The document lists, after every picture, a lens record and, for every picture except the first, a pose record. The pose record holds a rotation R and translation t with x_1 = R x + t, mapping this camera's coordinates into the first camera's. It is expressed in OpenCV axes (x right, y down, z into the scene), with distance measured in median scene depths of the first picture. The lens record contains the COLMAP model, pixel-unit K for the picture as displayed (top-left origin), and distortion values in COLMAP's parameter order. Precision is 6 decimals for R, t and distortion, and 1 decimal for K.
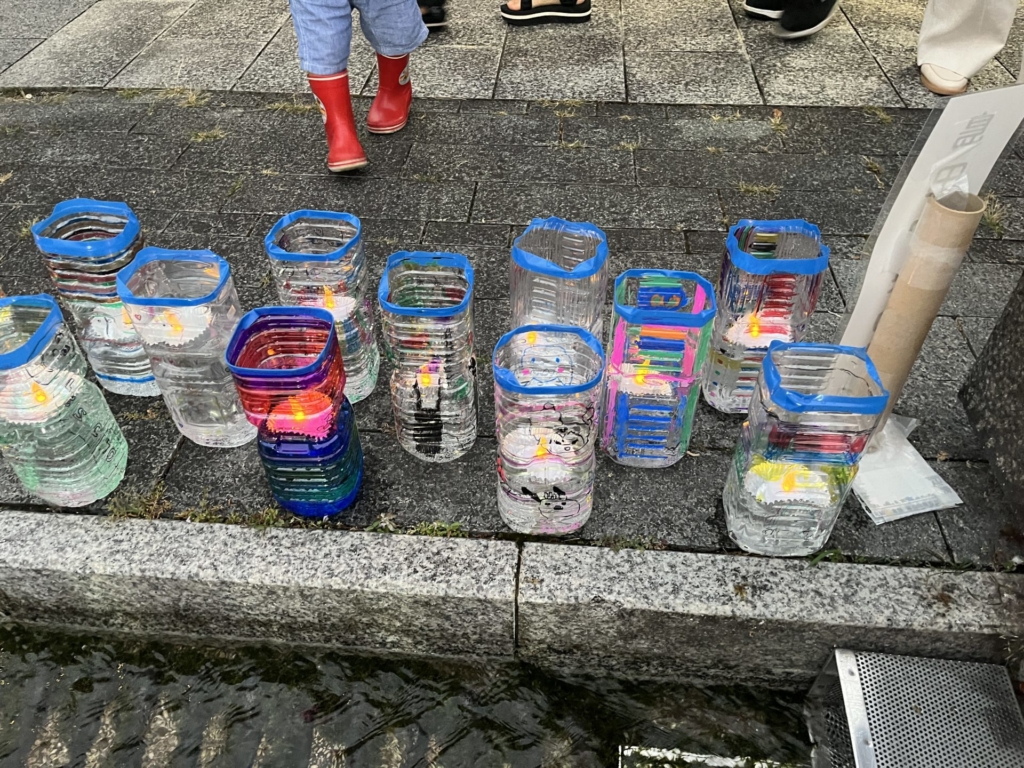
lens RADIAL K [[796.7, 0, 512.3], [0, 796.7, 401.9], [0, 0, 1]] dist [0.002213, 0.106607]
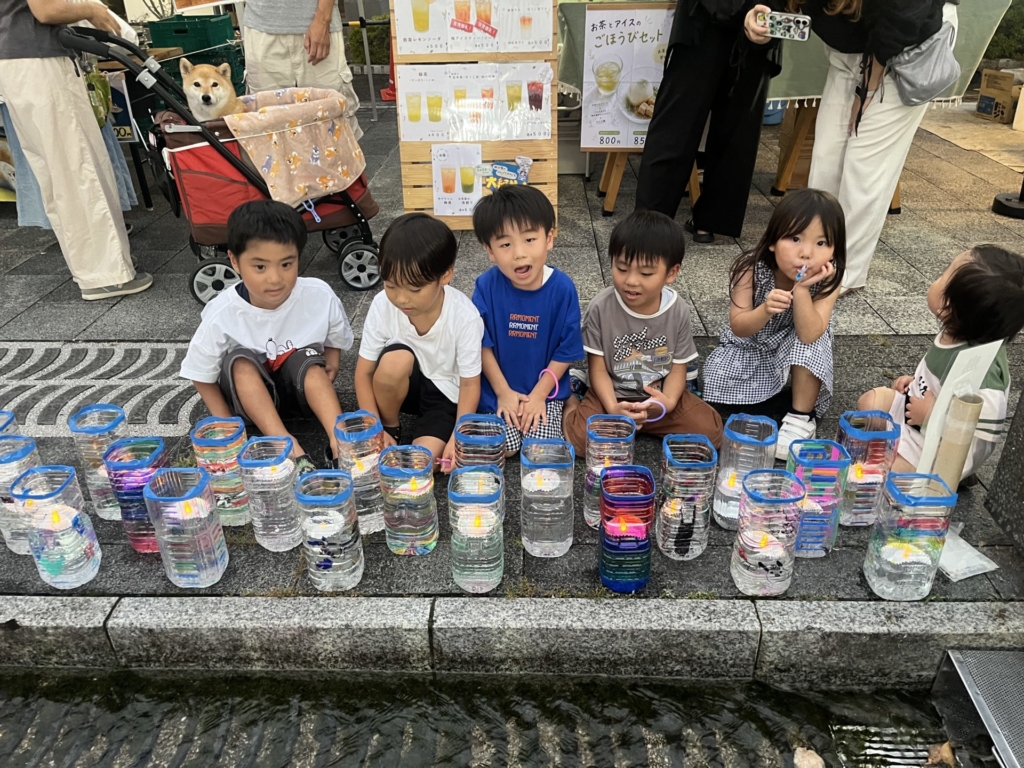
lens RADIAL K [[786.9, 0, 512.0], [0, 786.9, 384.0], [0, 0, 1]] dist [0.061616, -0.093758]
pose [[0.998731, -0.039164, 0.031667, -0.544476], [0.046168, 0.963180, -0.264865, 0.158353], [-0.020128, 0.265991, 0.963765, -0.751060]]
